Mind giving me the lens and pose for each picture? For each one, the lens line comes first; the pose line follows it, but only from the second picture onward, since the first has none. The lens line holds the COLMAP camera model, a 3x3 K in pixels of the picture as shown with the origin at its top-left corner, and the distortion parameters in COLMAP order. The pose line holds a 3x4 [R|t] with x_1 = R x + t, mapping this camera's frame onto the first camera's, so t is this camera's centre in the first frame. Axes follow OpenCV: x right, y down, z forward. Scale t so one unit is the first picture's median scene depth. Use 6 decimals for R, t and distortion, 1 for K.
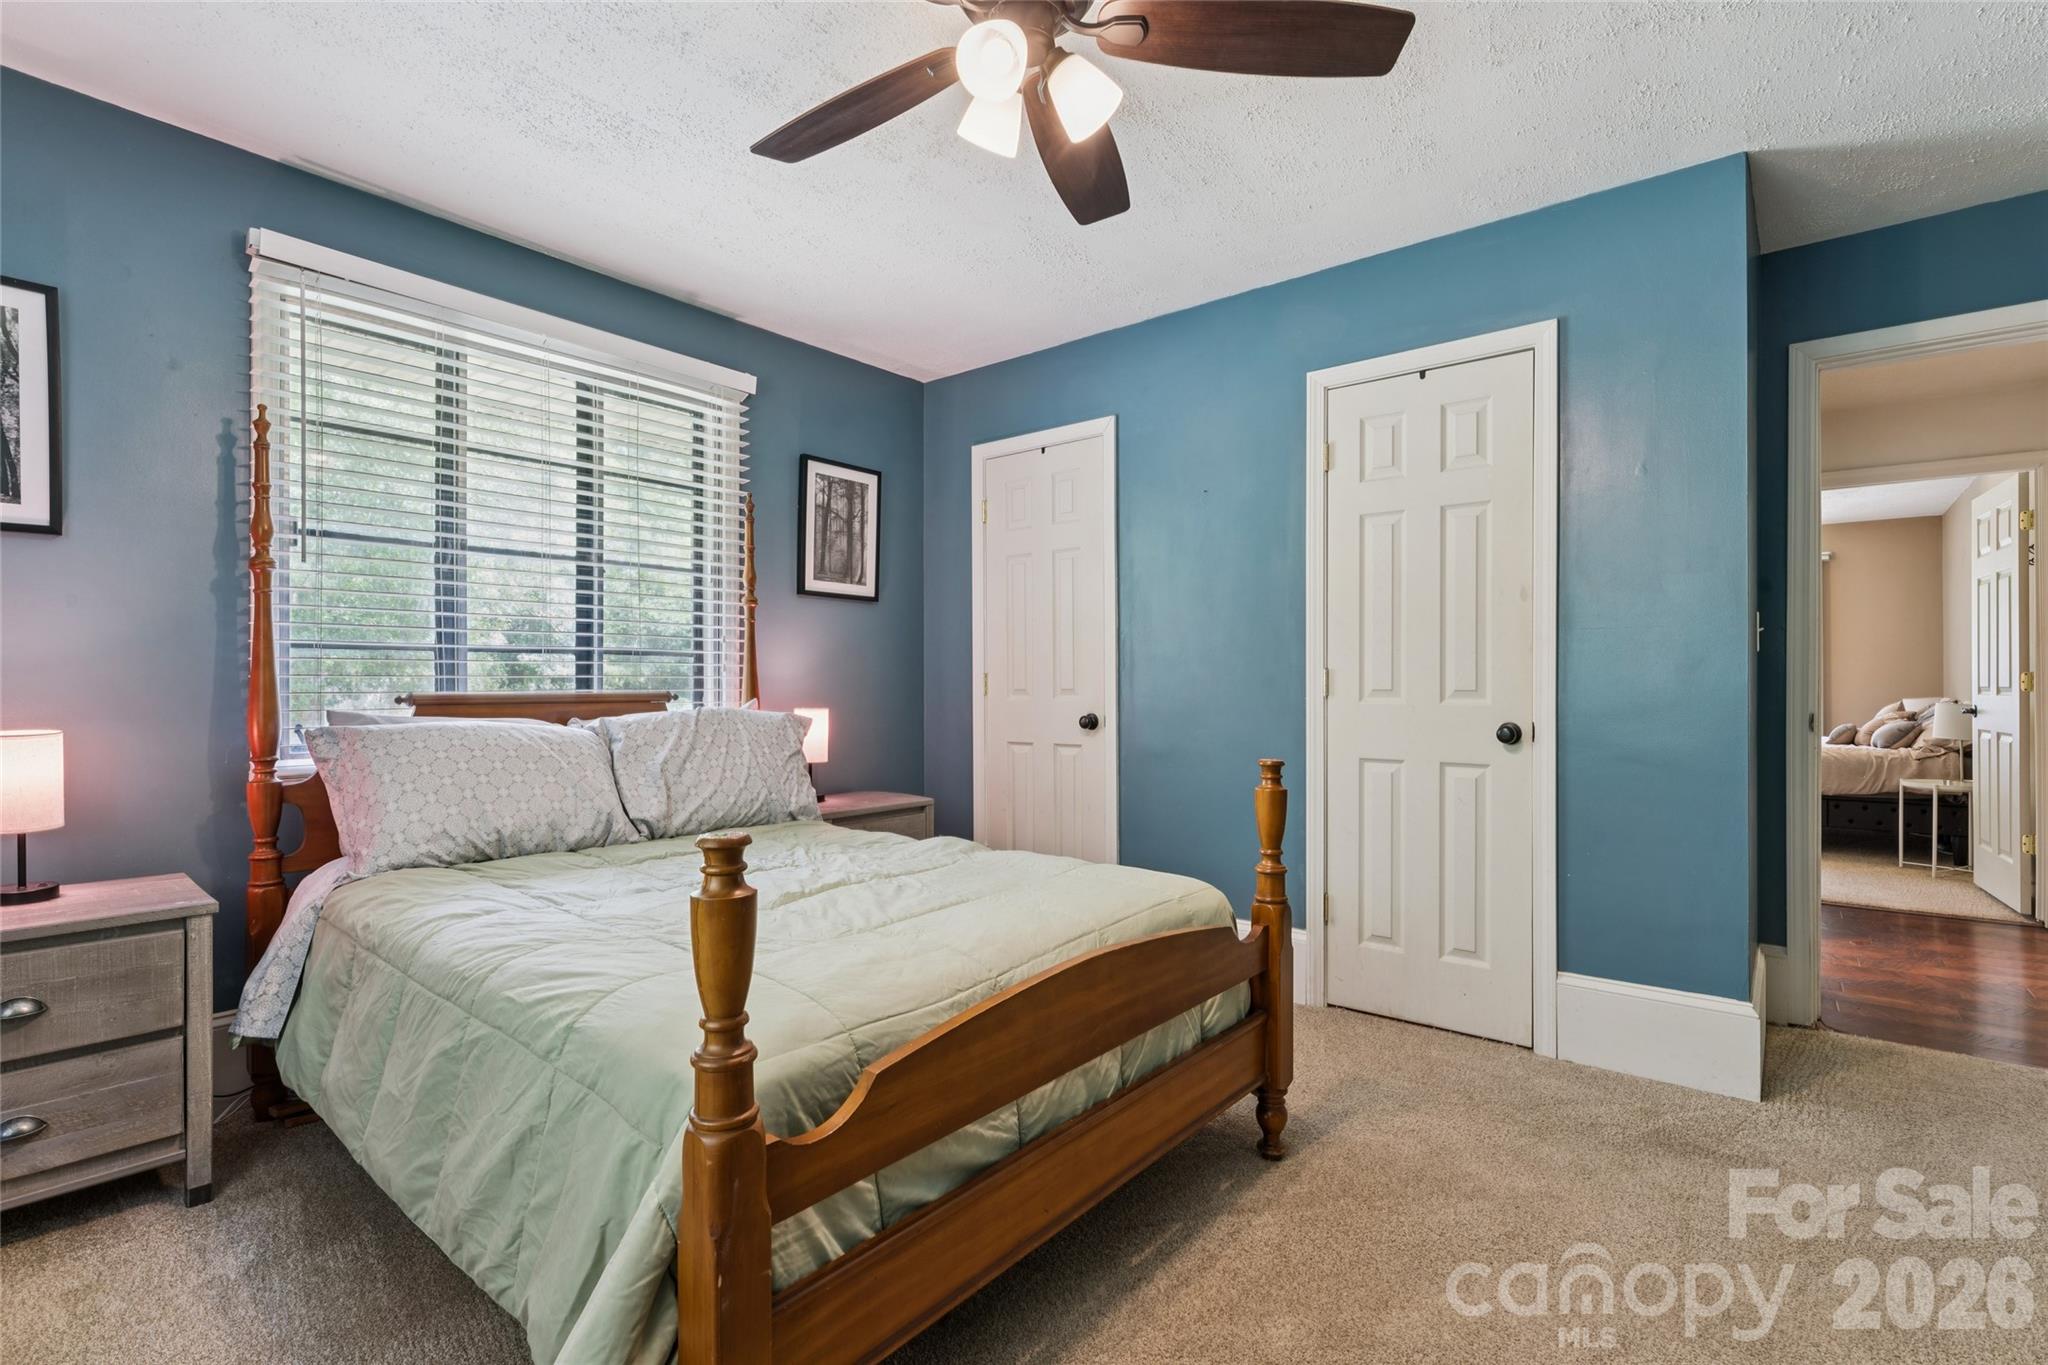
lens RADIAL K [[951.7, 0, 1026.4], [0, 951.7, 674.9], [0, 0, 1]] dist [-0.001083, -0.000050]
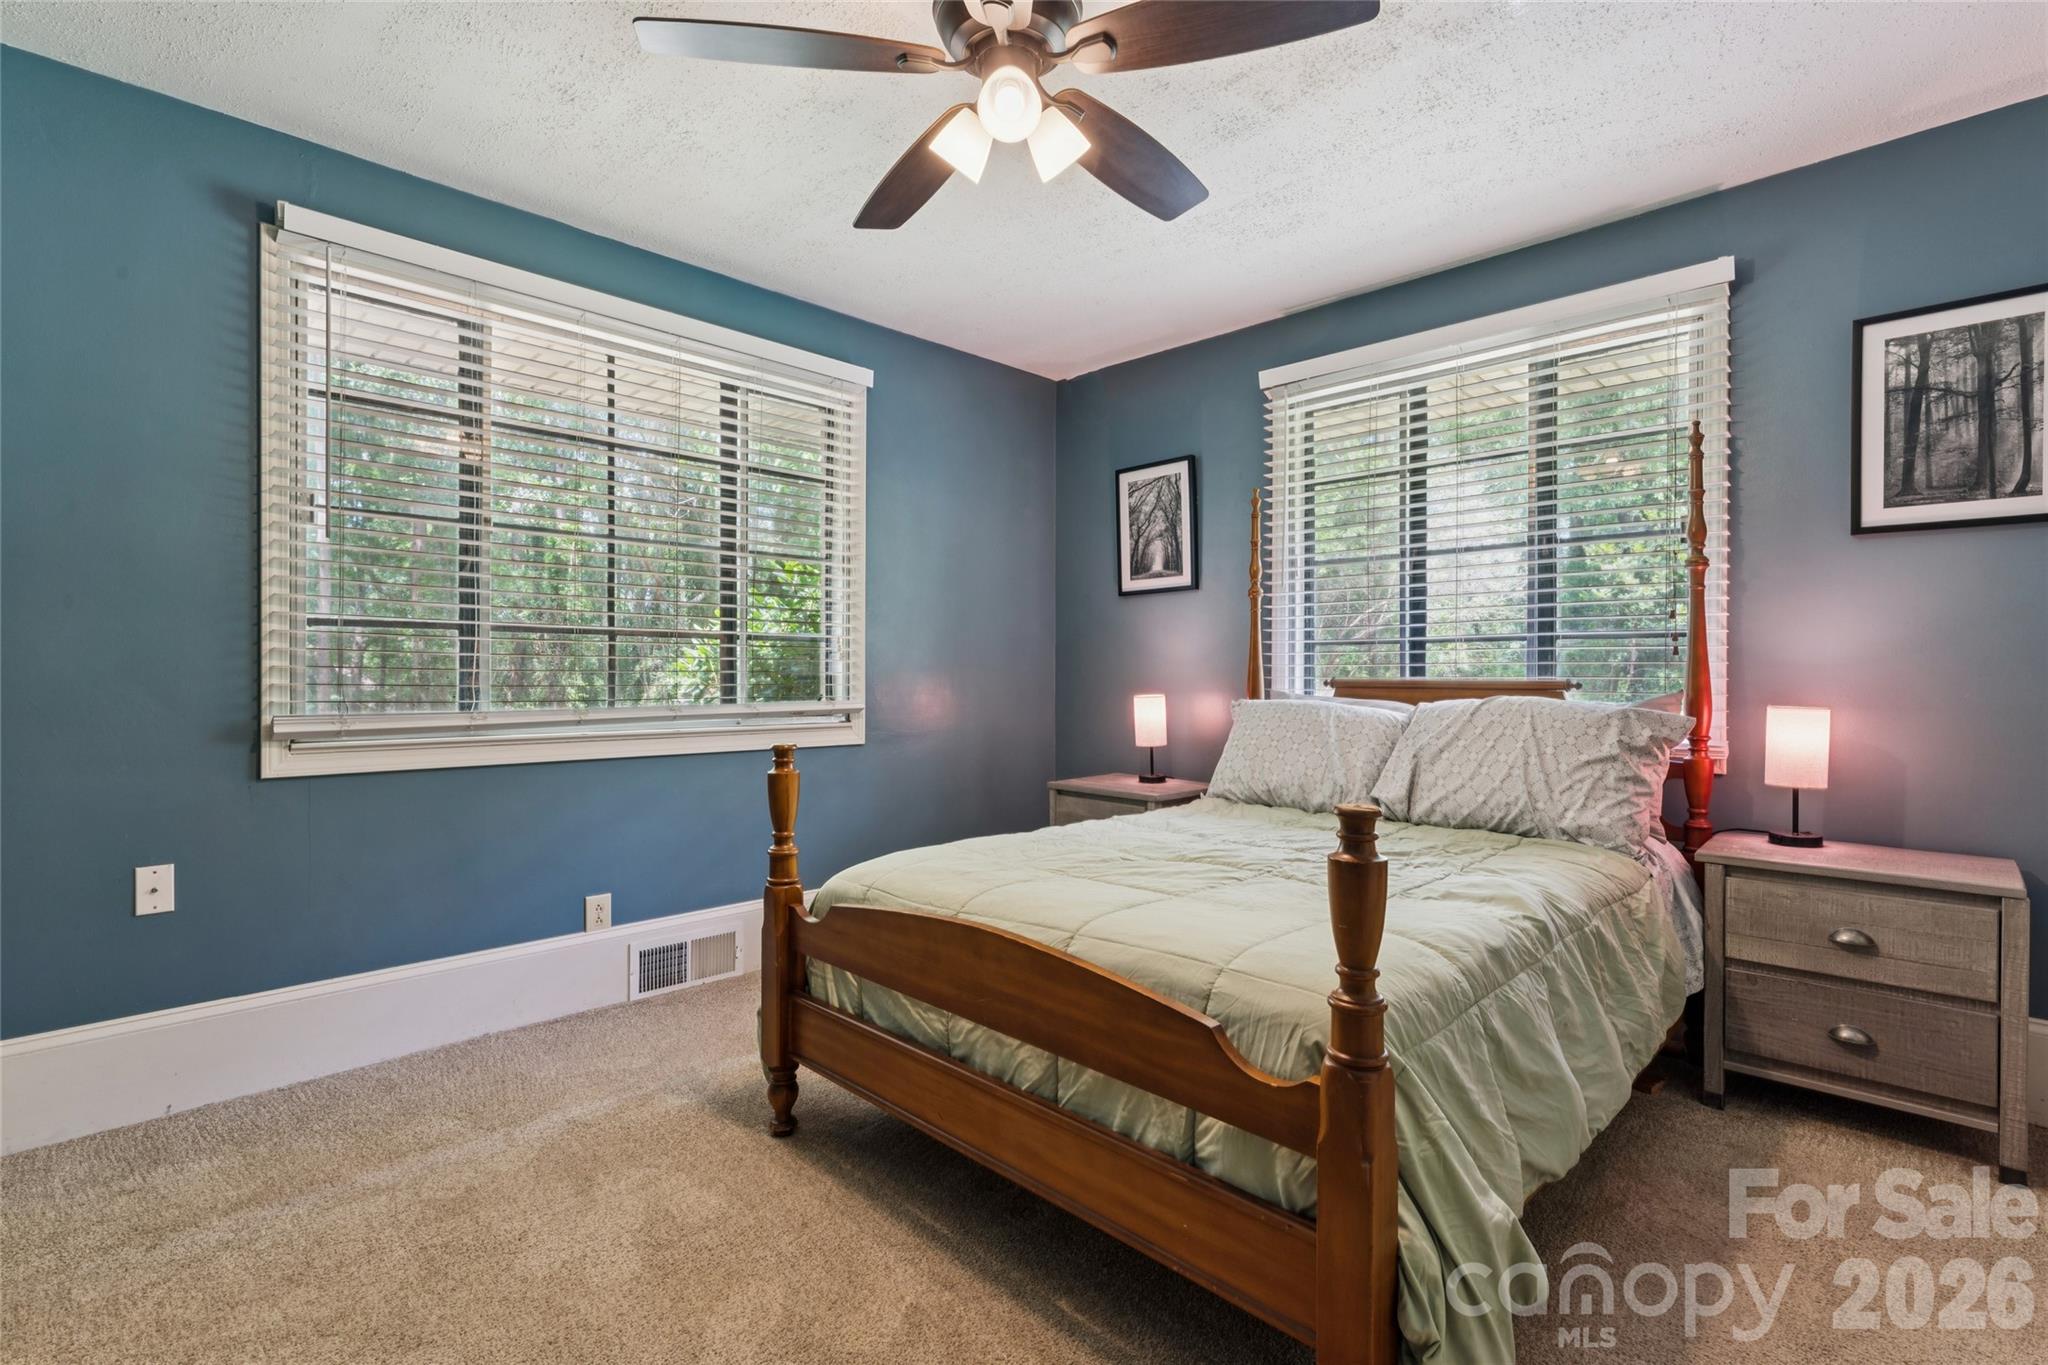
lens RADIAL K [[951.7, 0, 1026.4], [0, 951.7, 674.9], [0, 0, 1]] dist [-0.001083, -0.000050]
pose [[-0.107008, 0.002465, -0.994255, 0.585384], [0.007444, 0.999971, 0.001678, 0.007989], [0.994230, -0.007221, -0.107023, 0.613014]]
